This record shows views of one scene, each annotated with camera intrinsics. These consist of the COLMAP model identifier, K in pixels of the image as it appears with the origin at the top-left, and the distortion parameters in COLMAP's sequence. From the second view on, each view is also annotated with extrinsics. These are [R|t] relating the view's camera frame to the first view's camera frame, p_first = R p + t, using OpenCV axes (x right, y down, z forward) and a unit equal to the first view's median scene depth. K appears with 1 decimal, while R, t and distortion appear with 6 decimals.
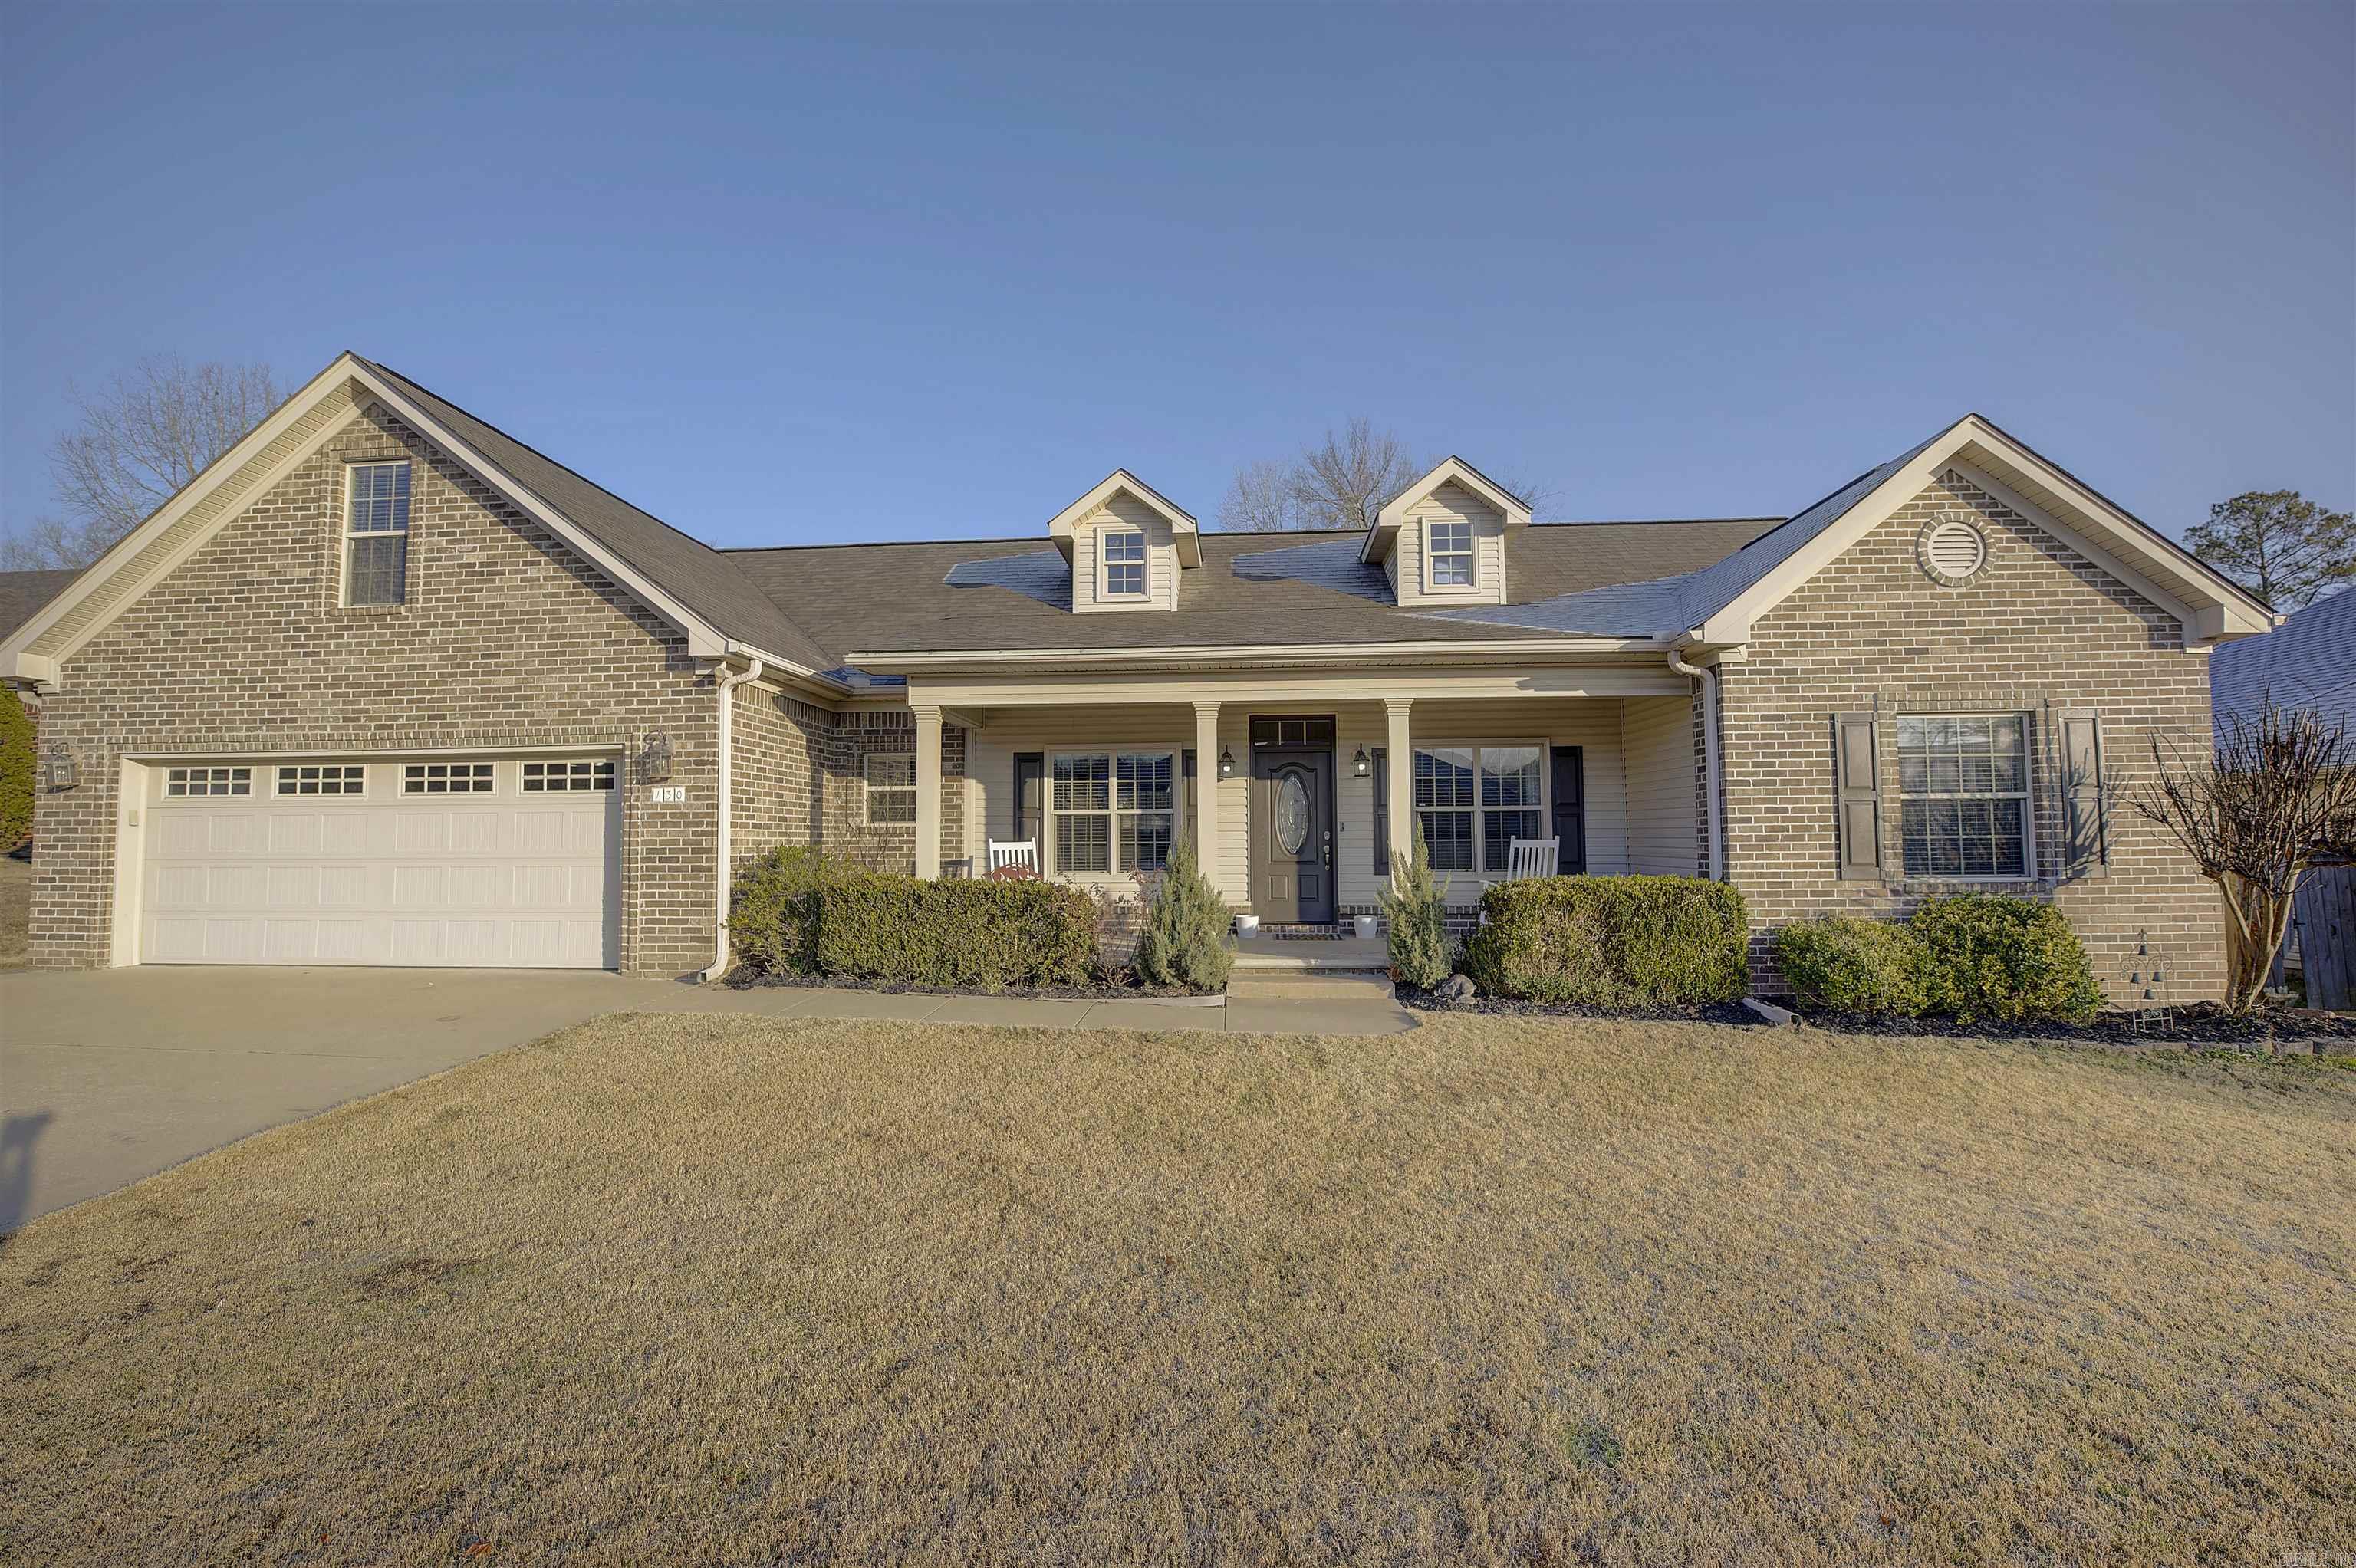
lens RADIAL K [[946.3, 0, 1176.0], [0, 946.3, 822.4], [0, 0, 1]] dist [-0.025042, 0.001586]
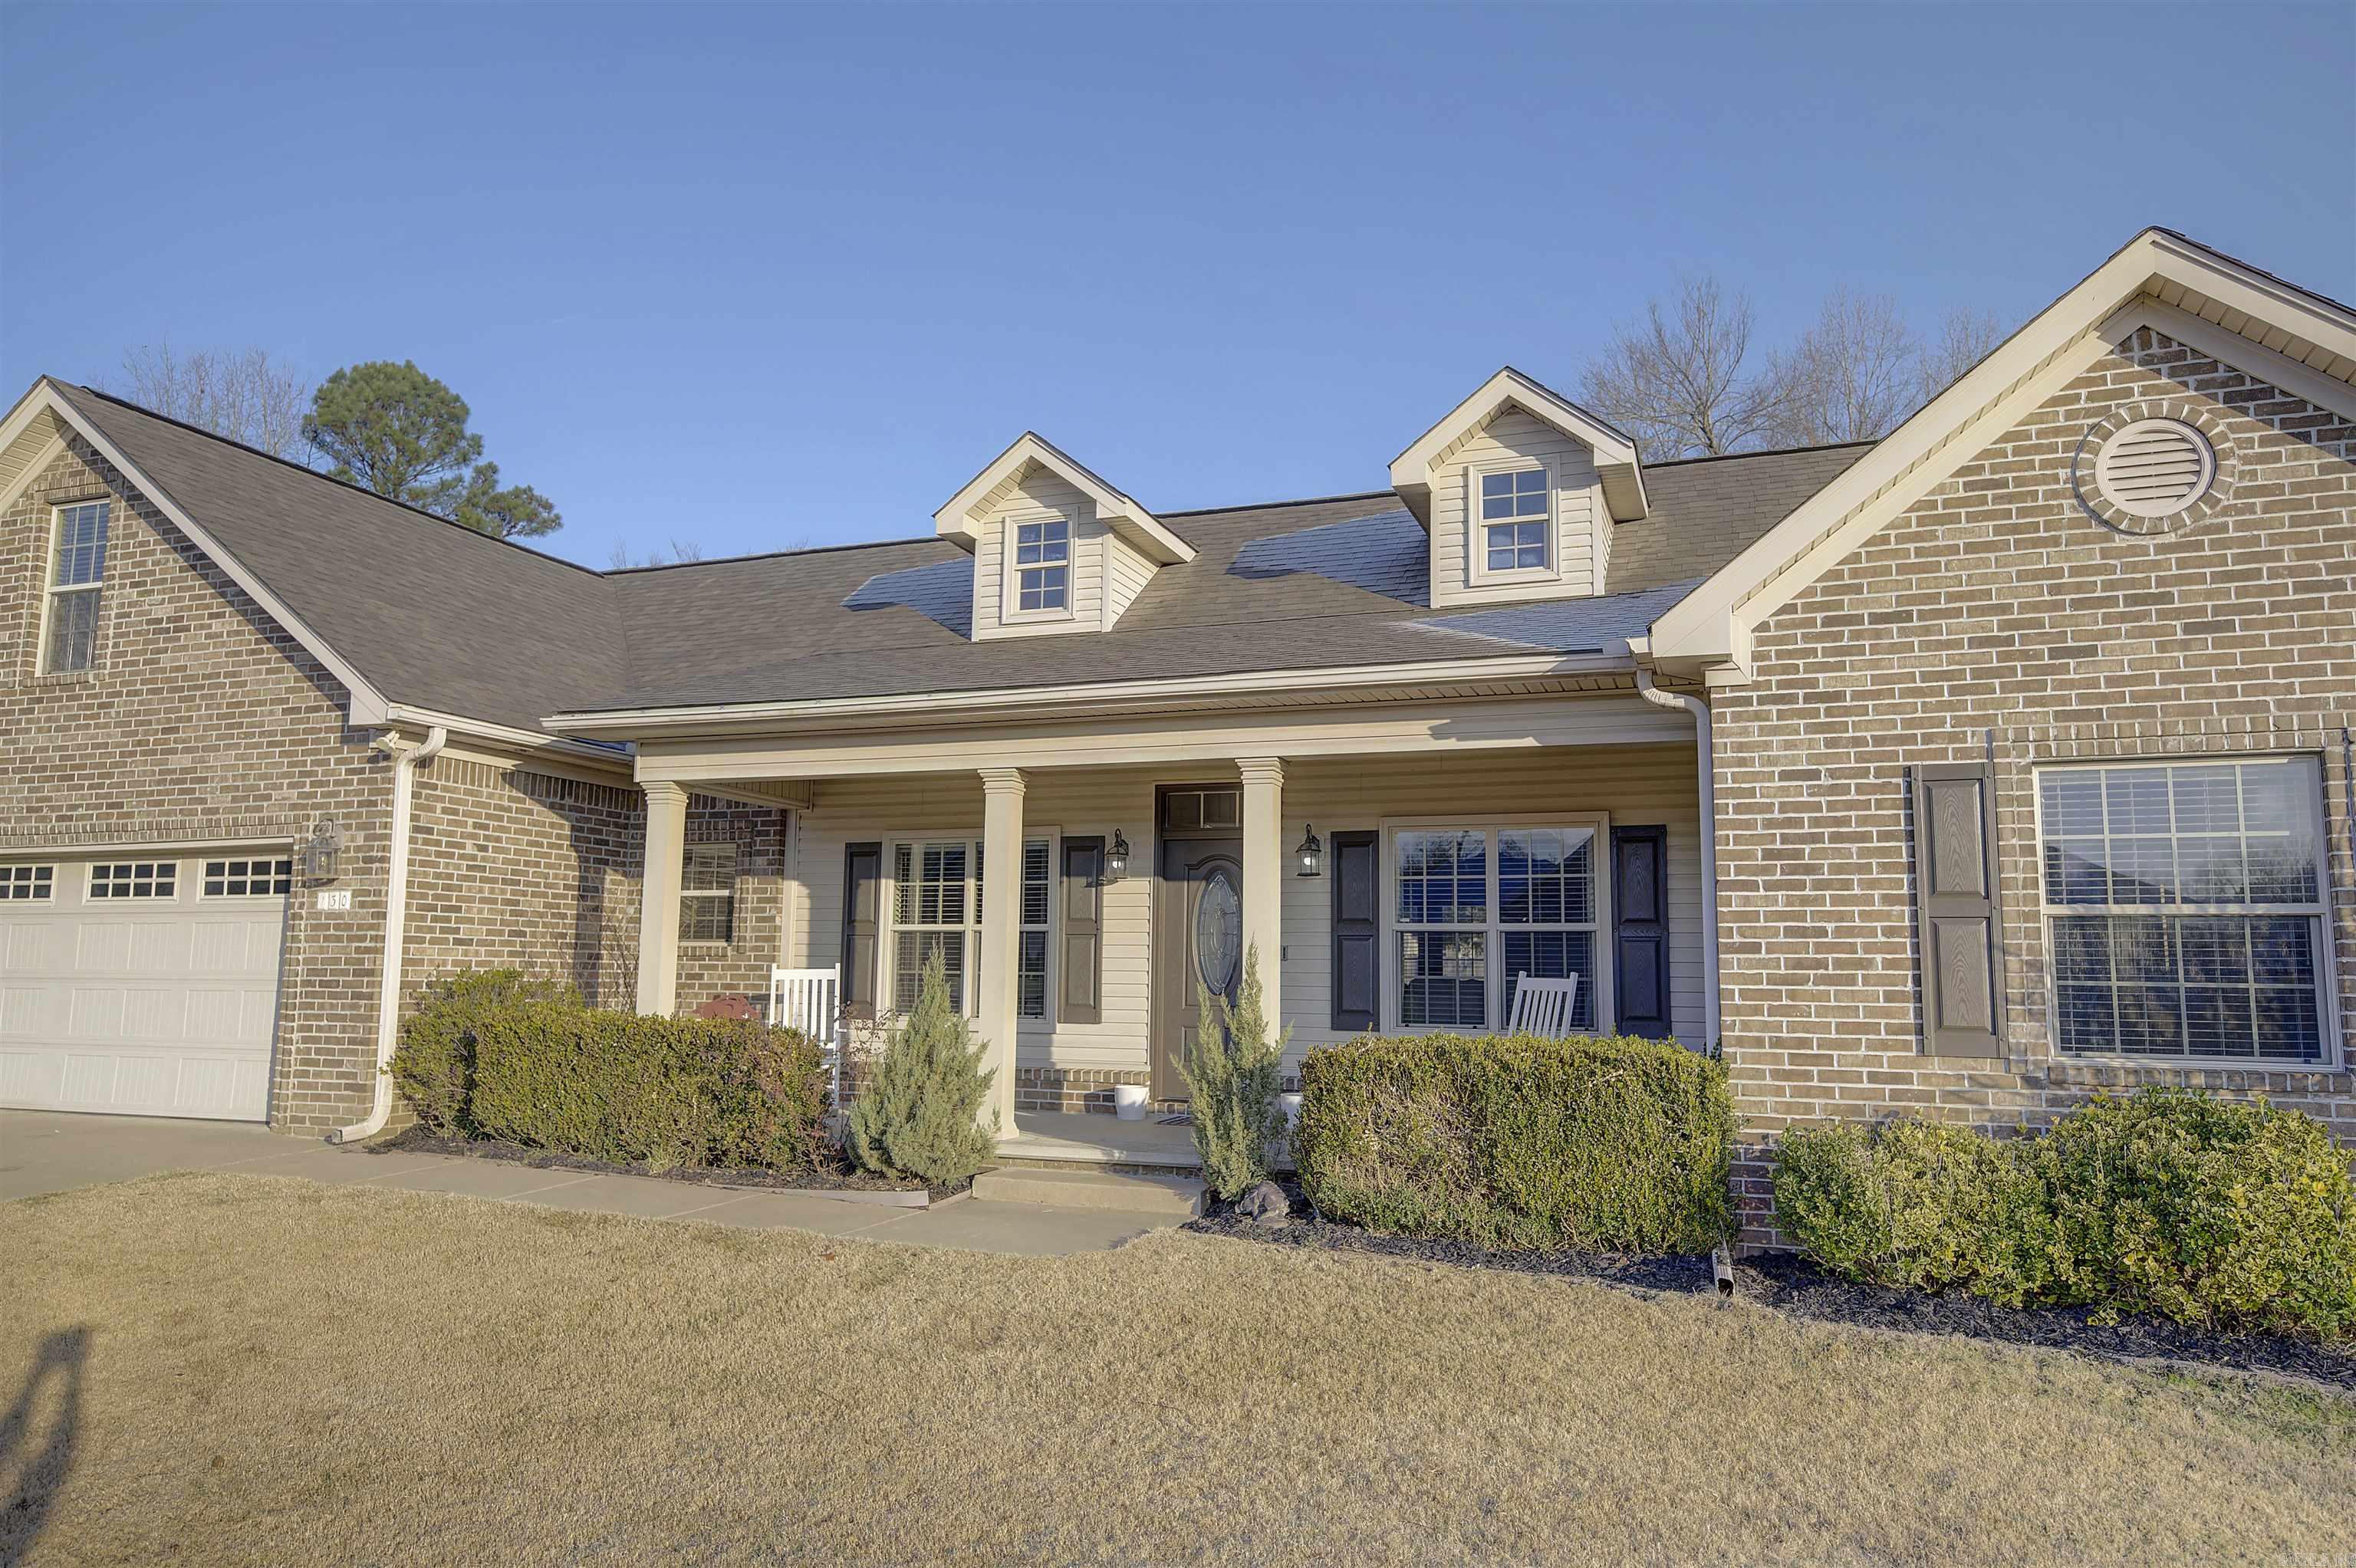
lens RADIAL K [[1559.1, 0, 1207.7], [0, 1559.1, 835.9], [0, 0, 1]] dist [0.031601, -0.007252]
pose [[0.957240, -0.009123, -0.289151, 0.535997], [-0.011672, 0.997471, -0.070114, 0.000143], [0.289060, 0.070491, 0.954712, -0.050823]]
